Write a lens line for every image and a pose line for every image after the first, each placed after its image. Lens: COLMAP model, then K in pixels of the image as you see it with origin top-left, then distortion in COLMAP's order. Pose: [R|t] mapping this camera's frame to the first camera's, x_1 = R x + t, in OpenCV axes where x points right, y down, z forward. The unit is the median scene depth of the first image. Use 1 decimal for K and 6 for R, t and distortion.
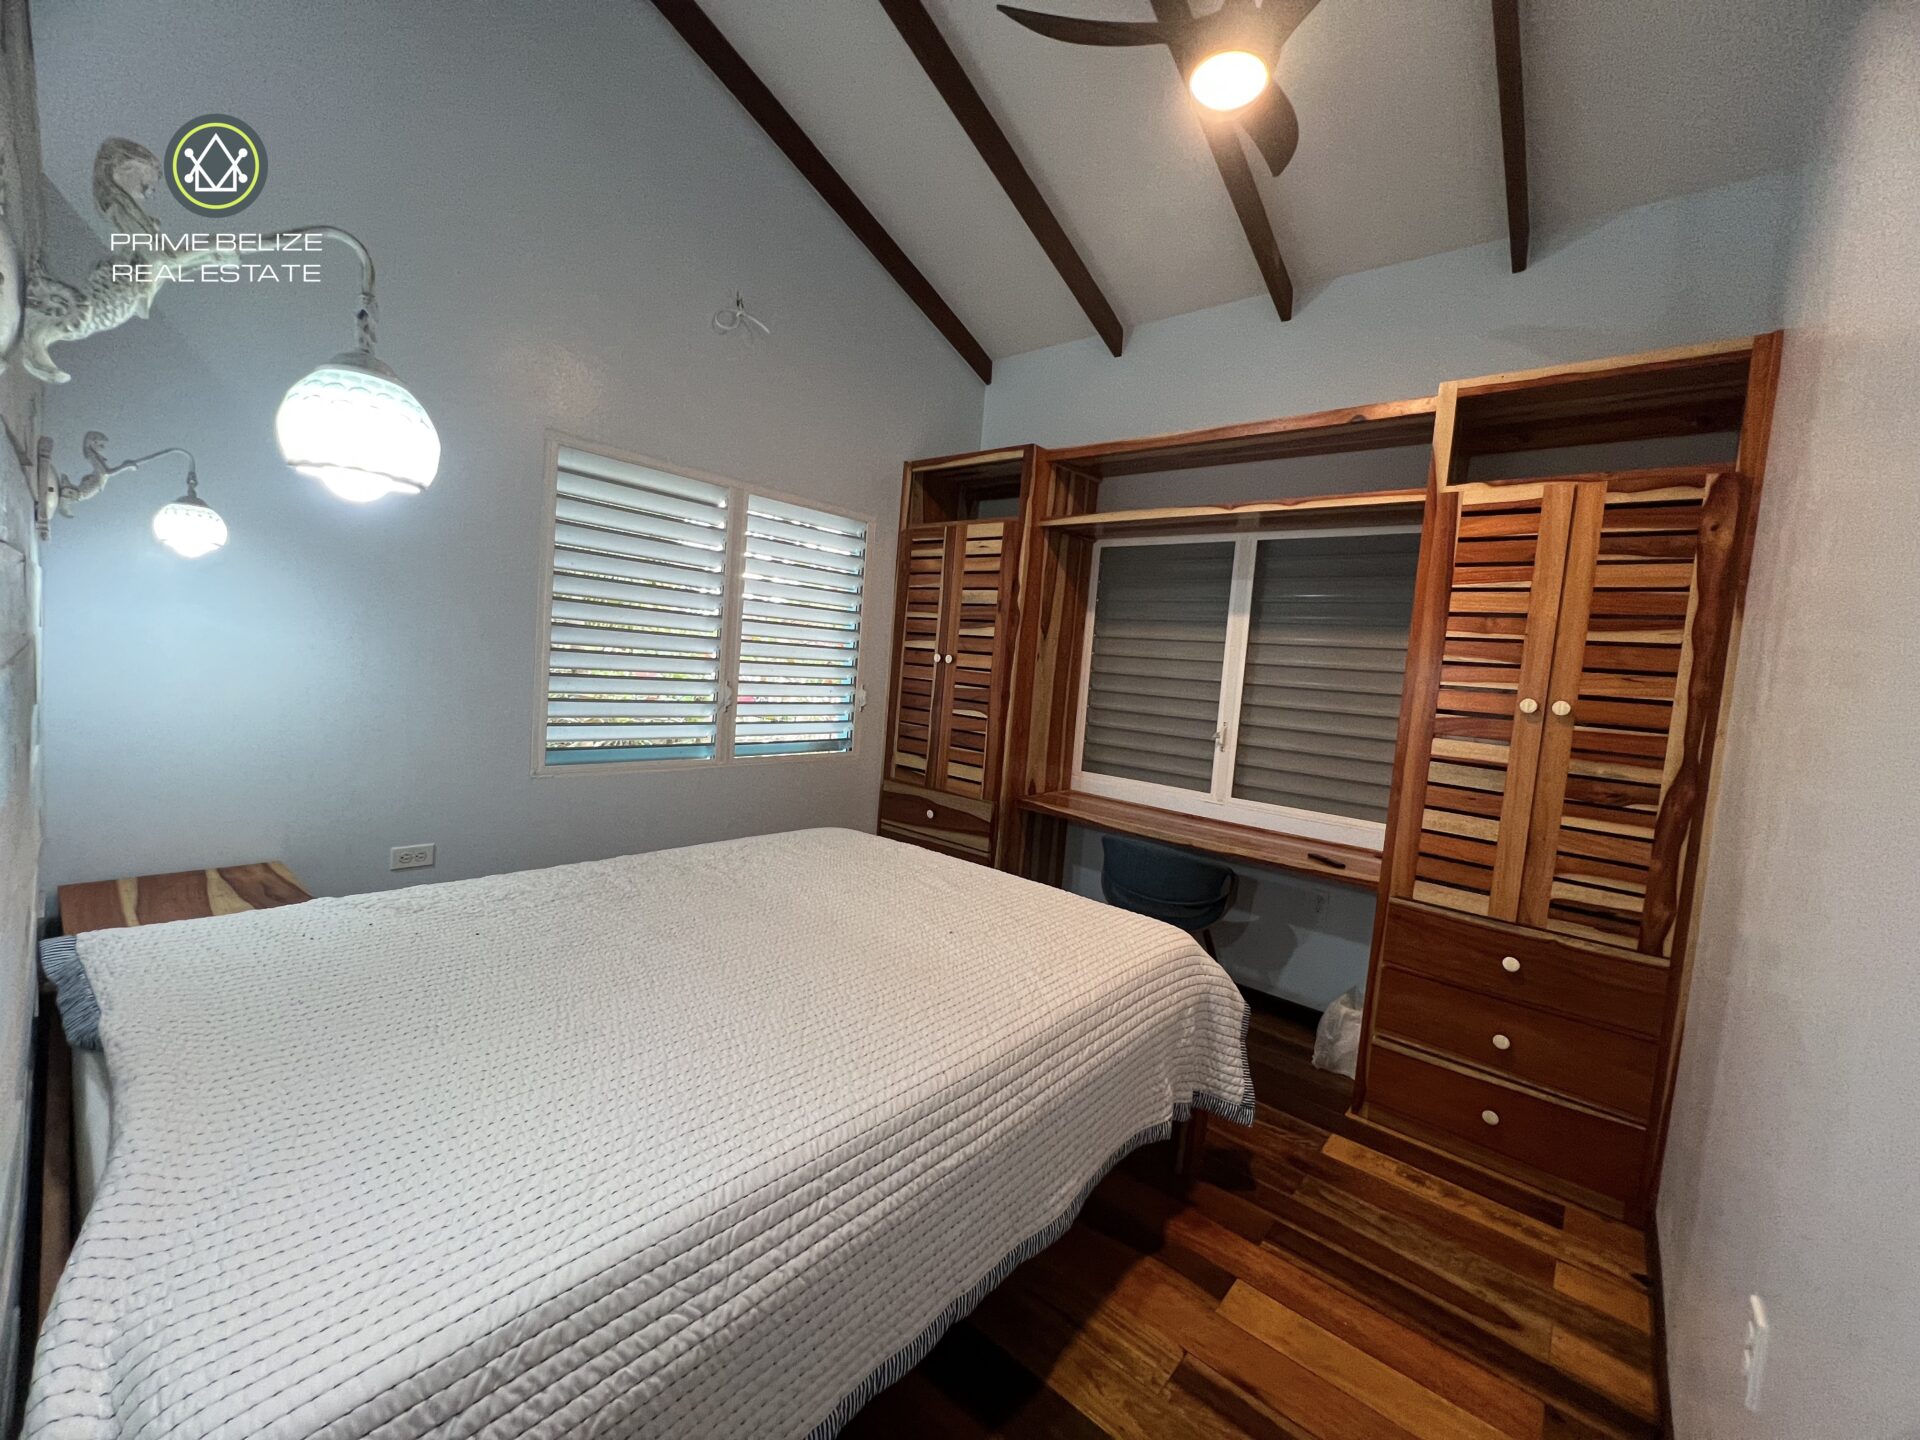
lens RADIAL K [[768.1, 0, 955.0], [0, 768.1, 711.5], [0, 0, 1]] dist [-0.005688, 0.001137]
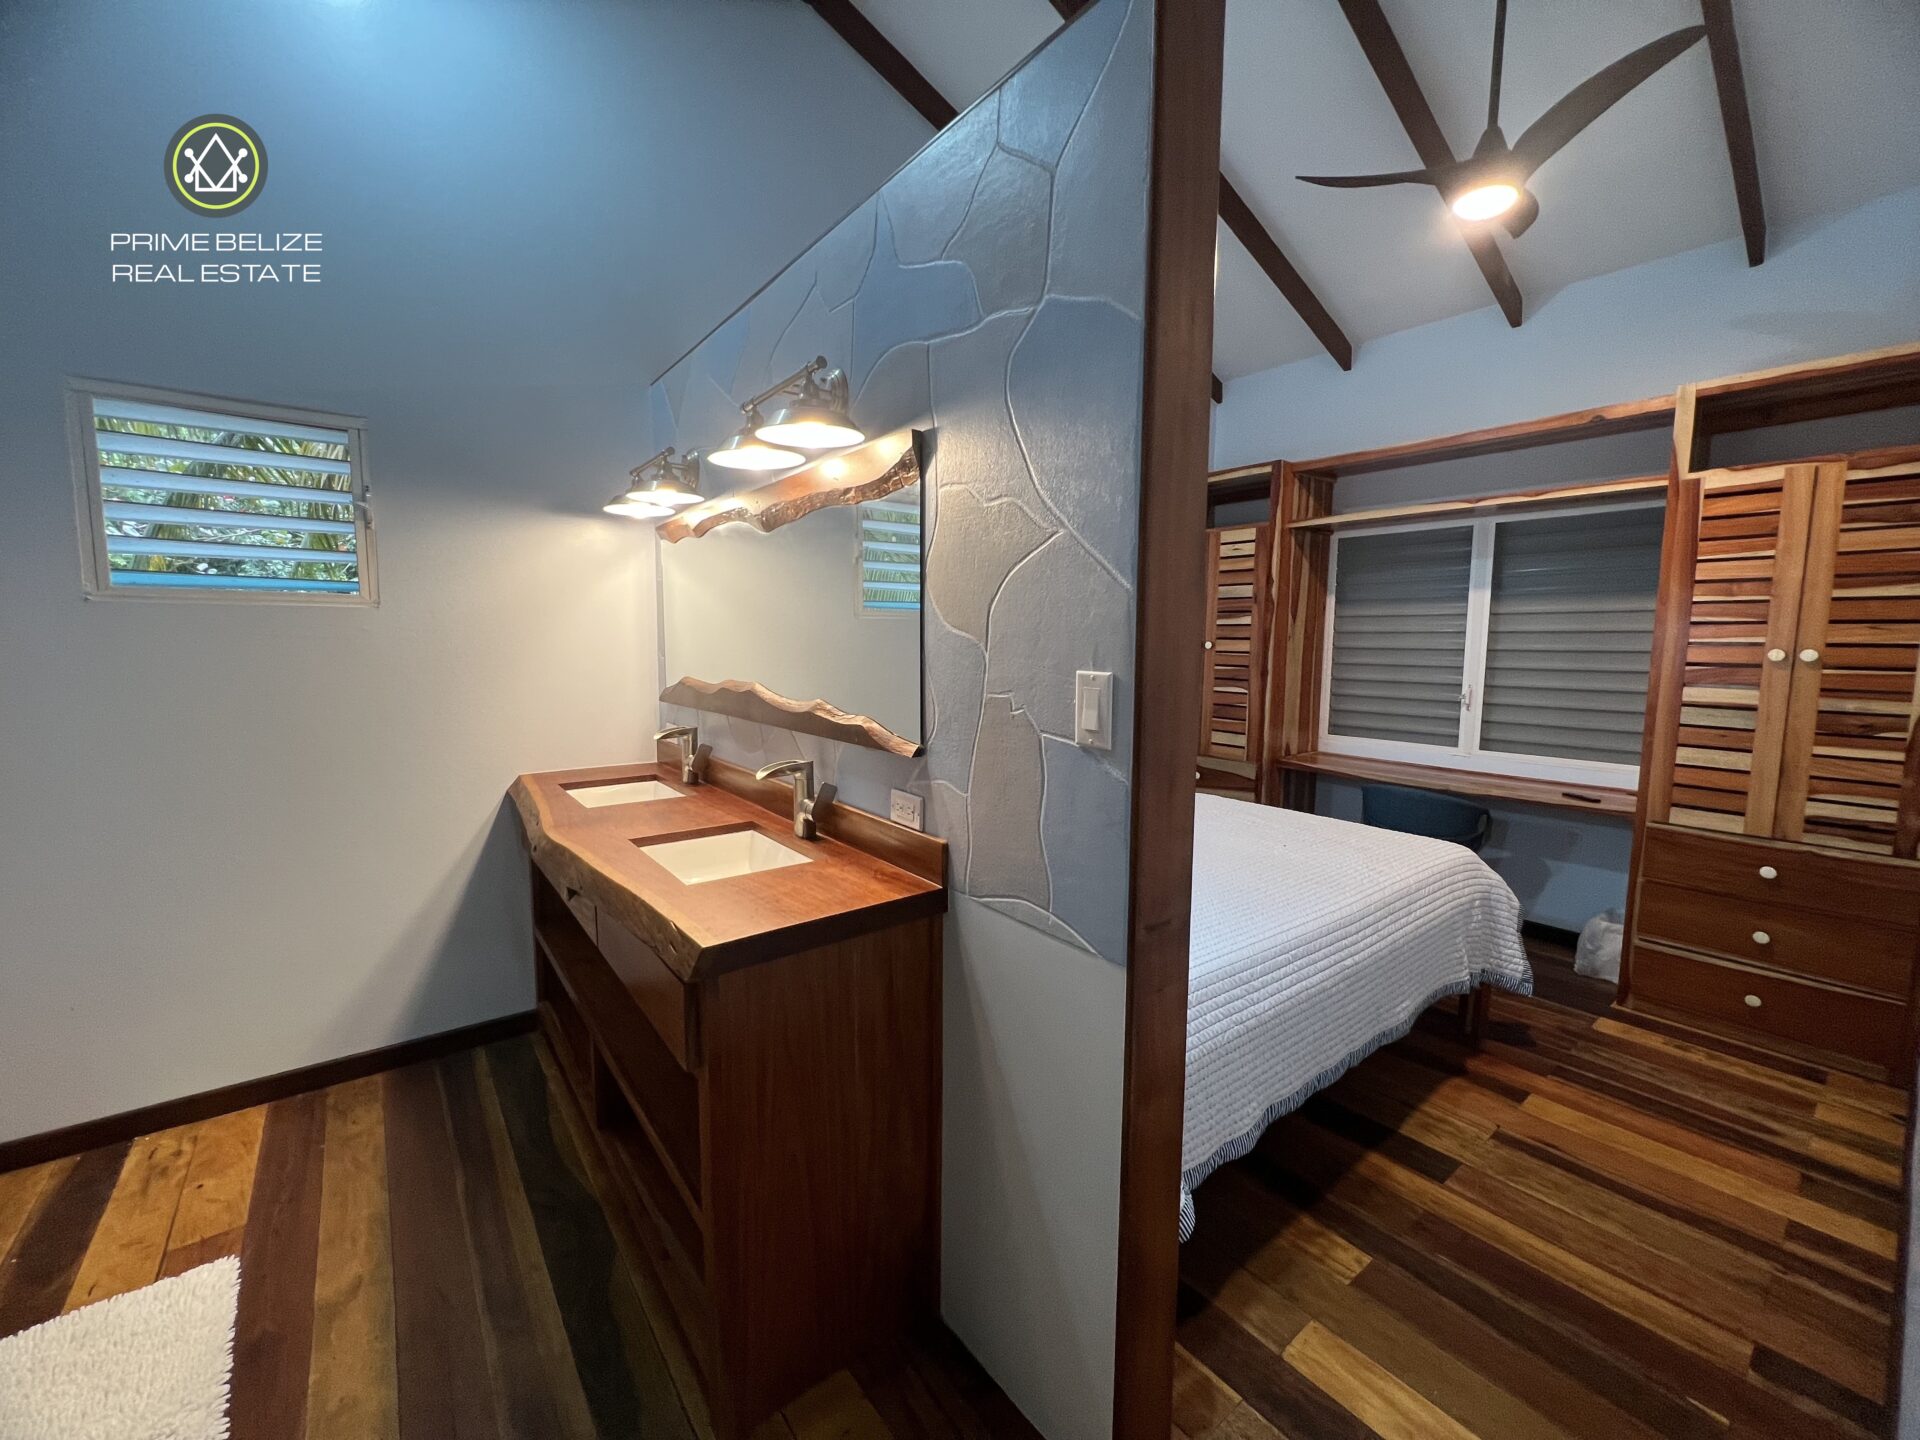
lens RADIAL K [[768.1, 0, 955.0], [0, 768.1, 711.5], [0, 0, 1]] dist [-0.005688, 0.001137]
pose [[0.978336, -0.049544, -0.201006, -0.246487], [0.053346, 0.998484, 0.013542, -0.003825], [0.200031, -0.023971, 0.979496, -0.390521]]
